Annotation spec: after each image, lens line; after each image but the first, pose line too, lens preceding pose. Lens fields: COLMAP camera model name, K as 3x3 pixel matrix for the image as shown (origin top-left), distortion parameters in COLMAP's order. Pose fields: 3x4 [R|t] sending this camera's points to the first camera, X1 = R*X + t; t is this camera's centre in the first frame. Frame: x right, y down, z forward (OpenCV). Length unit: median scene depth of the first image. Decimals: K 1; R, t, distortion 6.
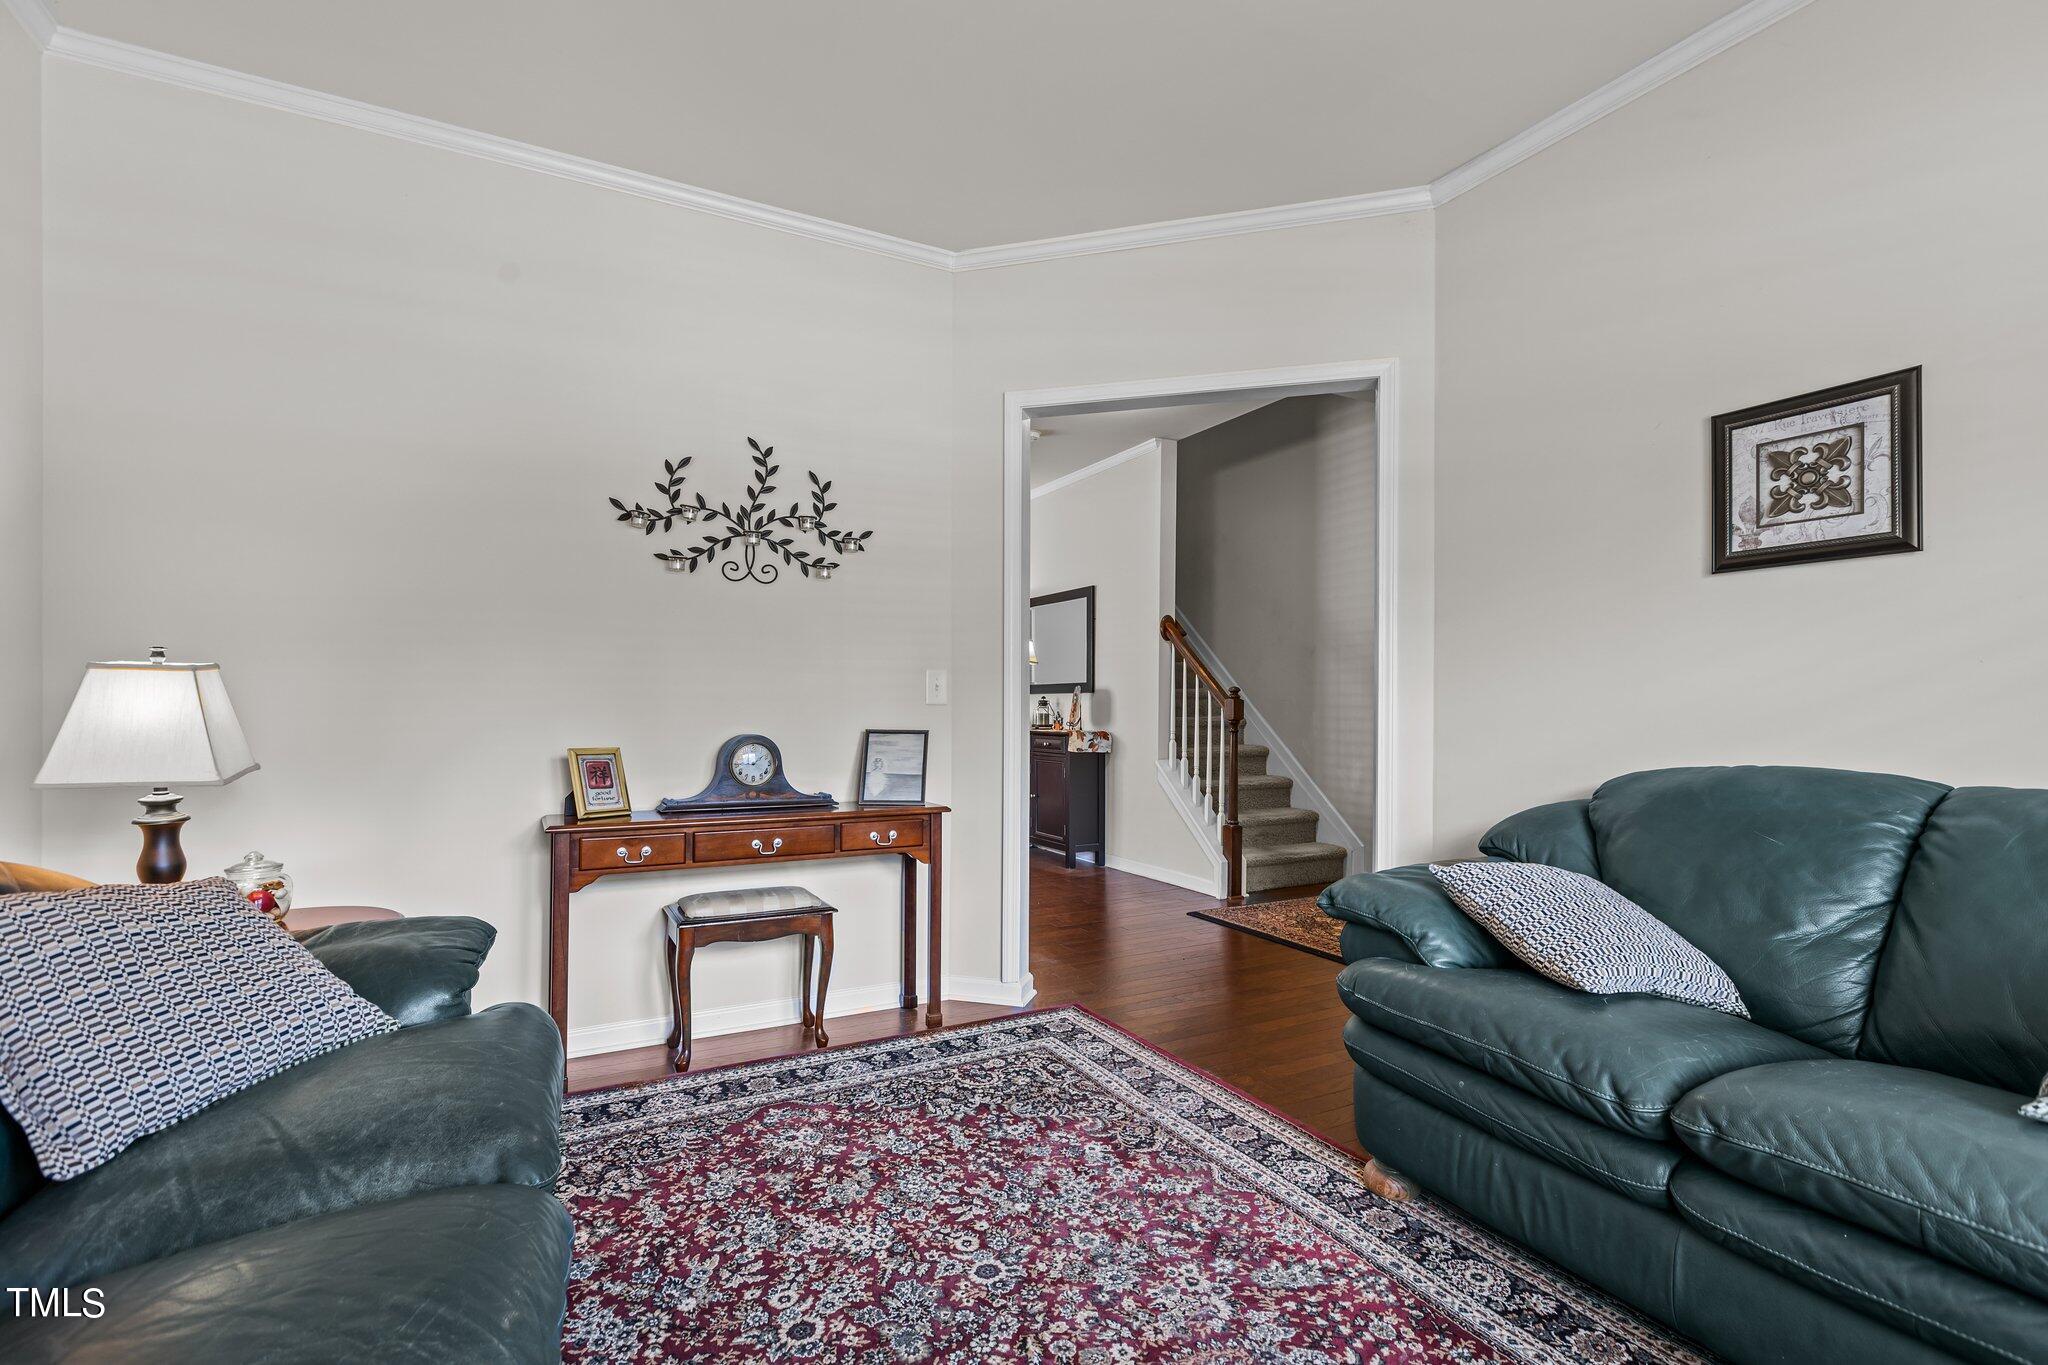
lens RADIAL K [[918.6, 0, 1022.9], [0, 918.6, 692.5], [0, 0, 1]] dist [0.000571, -0.000328]
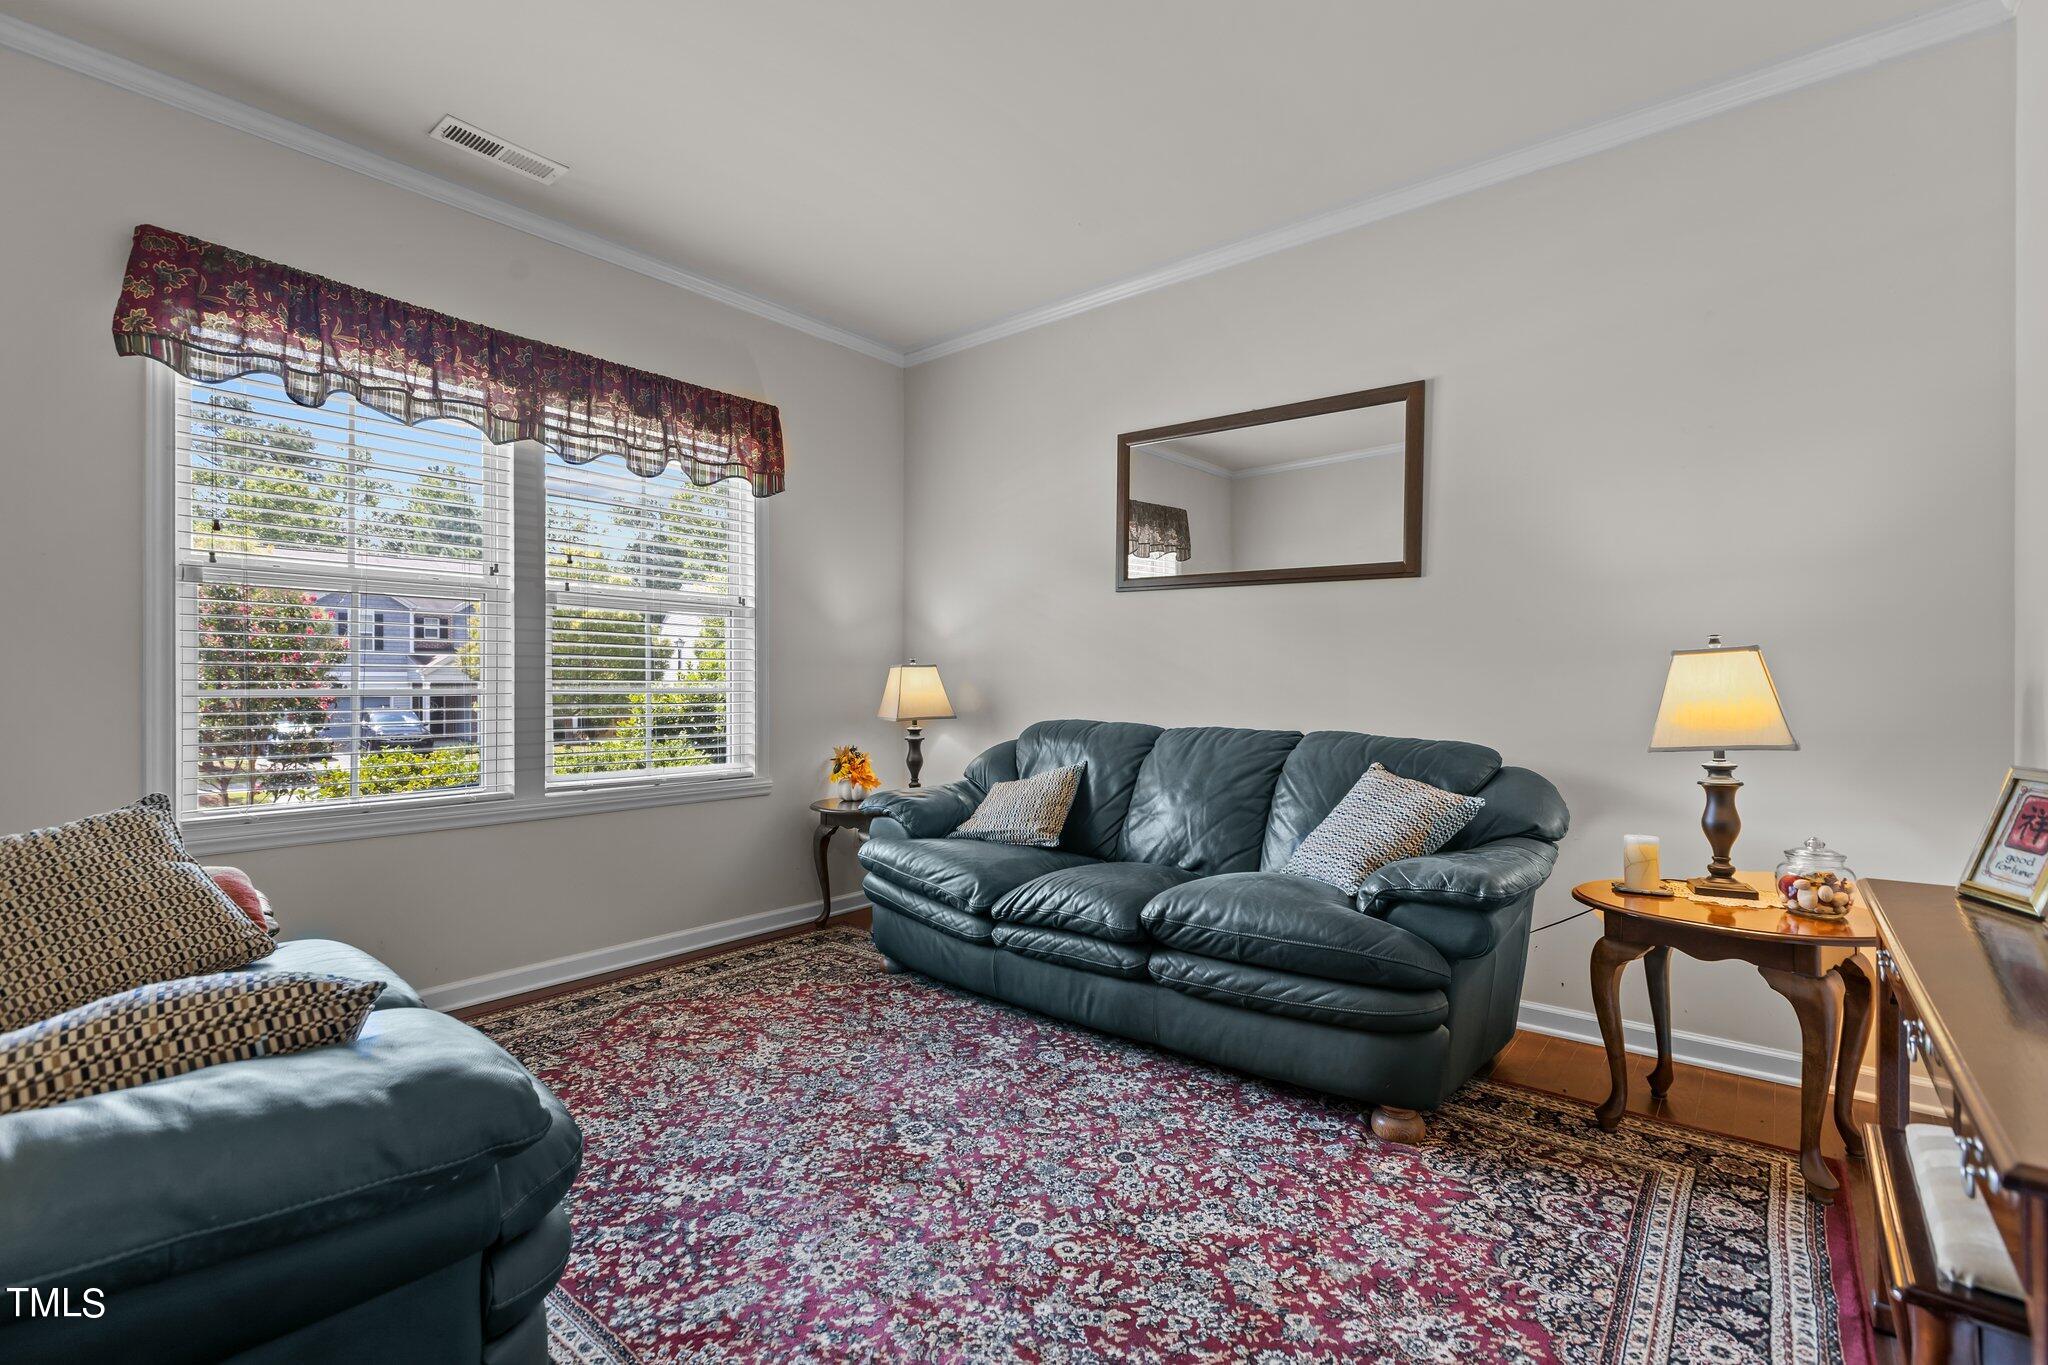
lens RADIAL K [[918.6, 0, 1022.9], [0, 918.6, 692.5], [0, 0, 1]] dist [0.000571, -0.000328]
pose [[-0.923074, 0.001527, -0.384620, 0.343297], [0.003748, 0.999980, -0.005025, 0.028758], [0.384604, -0.006080, -0.923061, 1.849723]]
